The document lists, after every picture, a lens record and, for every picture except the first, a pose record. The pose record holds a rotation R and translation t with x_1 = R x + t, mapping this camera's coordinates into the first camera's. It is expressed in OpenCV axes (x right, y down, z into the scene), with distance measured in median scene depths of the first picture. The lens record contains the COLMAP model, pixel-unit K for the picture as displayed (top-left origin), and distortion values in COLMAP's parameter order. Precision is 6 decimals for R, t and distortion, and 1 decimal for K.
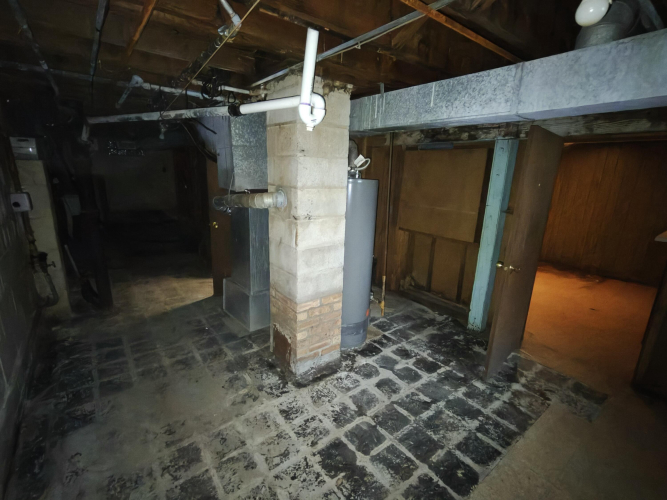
lens RADIAL K [[315.1, 0, 331.1], [0, 315.1, 249.4], [0, 0, 1]] dist [0.001144, -0.000076]
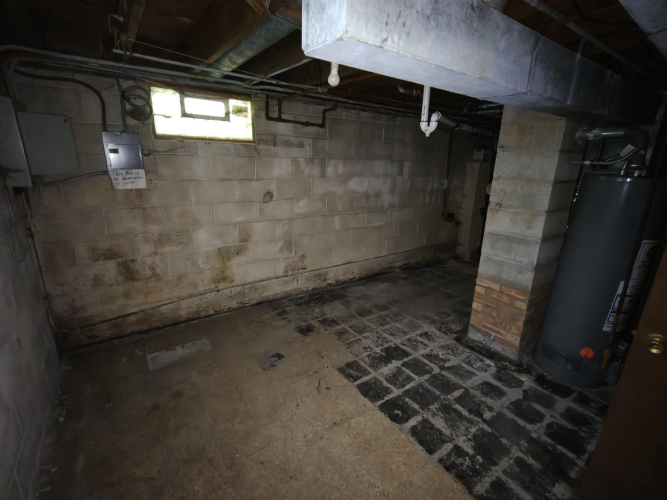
lens RADIAL K [[315.1, 0, 331.6], [0, 315.1, 251.6], [0, 0, 1]] dist [0.001144, -0.000076]
pose [[-0.049010, 0.249795, -0.967058, 1.118083], [-0.271562, 0.928414, 0.253576, -0.070777], [0.961172, 0.275044, 0.022333, 0.442070]]
